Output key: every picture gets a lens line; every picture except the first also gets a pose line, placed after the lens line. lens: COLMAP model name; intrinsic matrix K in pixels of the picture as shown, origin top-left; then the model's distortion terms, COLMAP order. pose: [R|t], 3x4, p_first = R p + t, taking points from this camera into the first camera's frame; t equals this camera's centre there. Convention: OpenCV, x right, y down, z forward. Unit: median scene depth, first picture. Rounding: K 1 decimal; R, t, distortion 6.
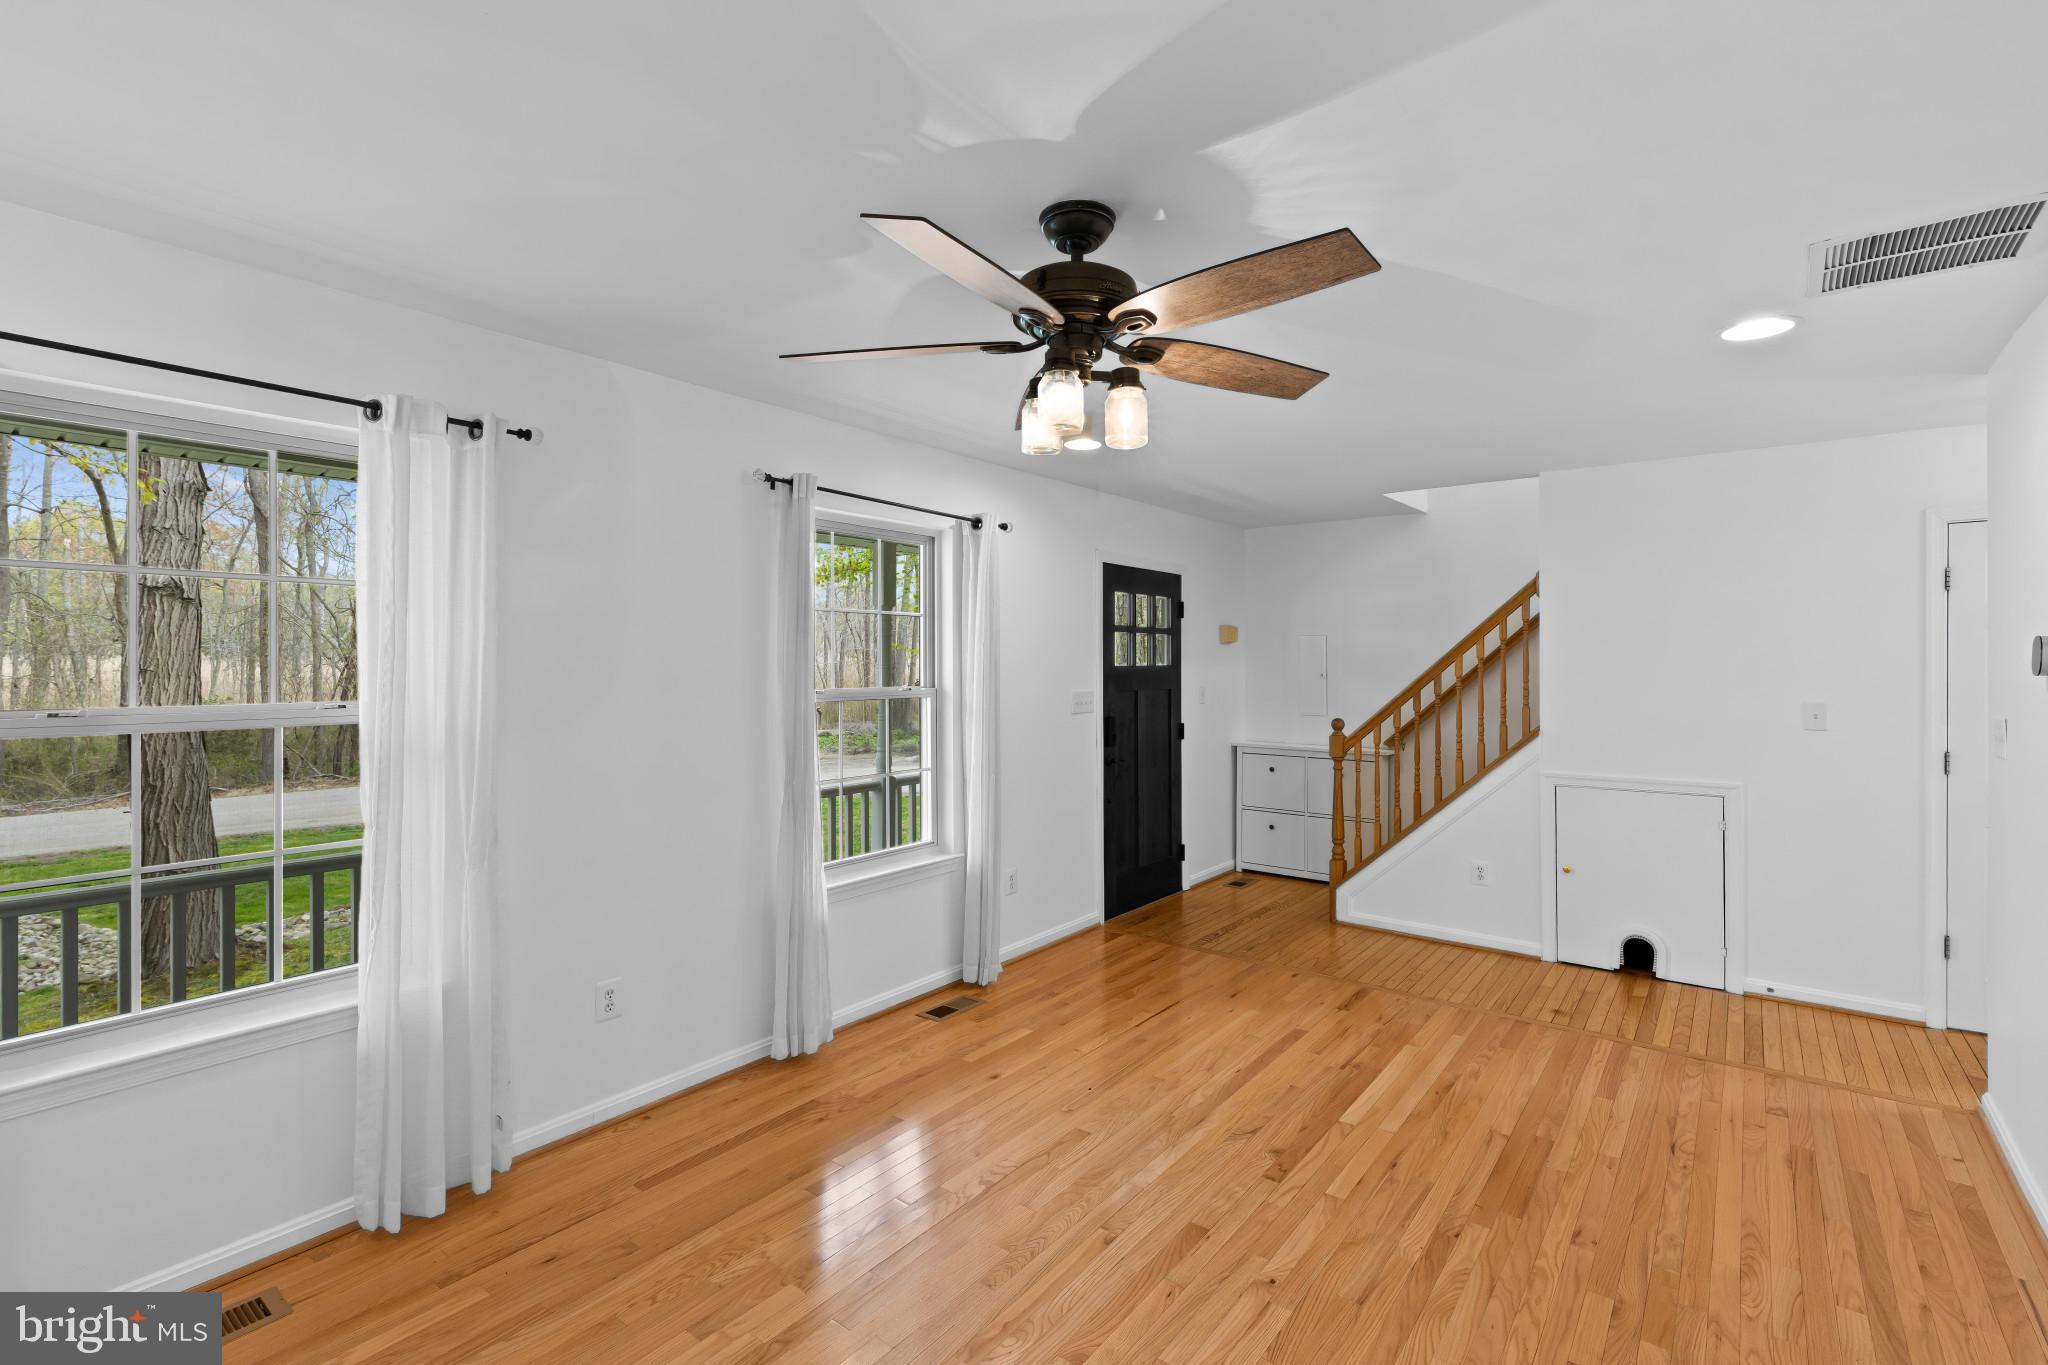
lens RADIAL K [[928.3, 0, 1015.1], [0, 928.3, 669.5], [0, 0, 1]] dist [0.003477, -0.000847]
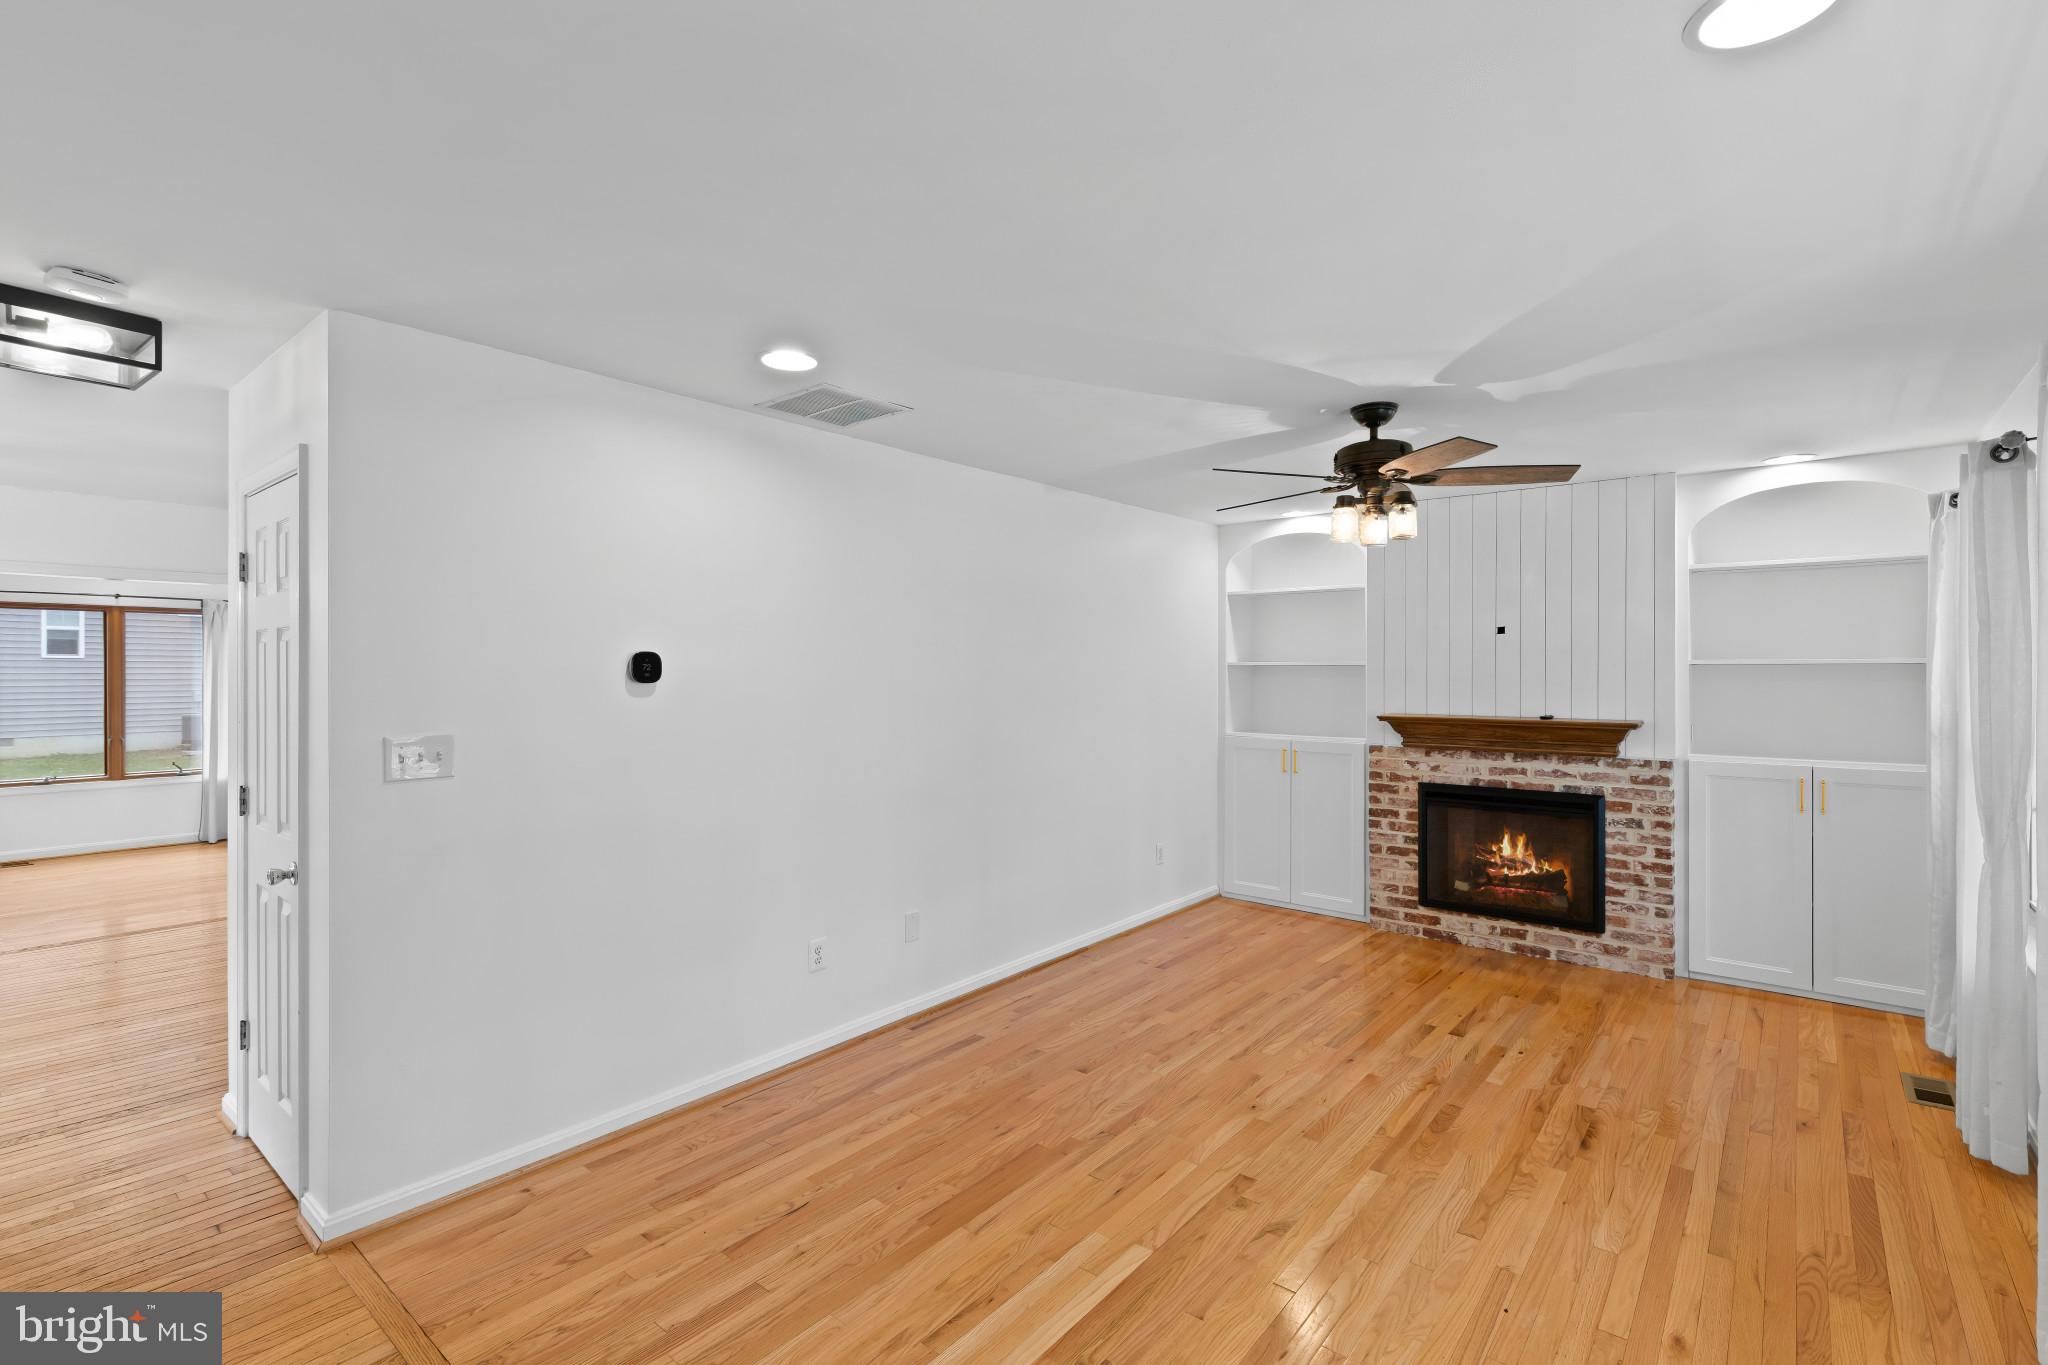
lens RADIAL K [[928.3, 0, 1027.9], [0, 928.3, 655.1], [0, 0, 1]] dist [0.003477, -0.000847]
pose [[-0.999876, 0.002954, 0.015454, 0.482667], [0.002848, 0.999972, -0.006866, -0.017378], [-0.015473, -0.006821, -0.999857, 1.962714]]
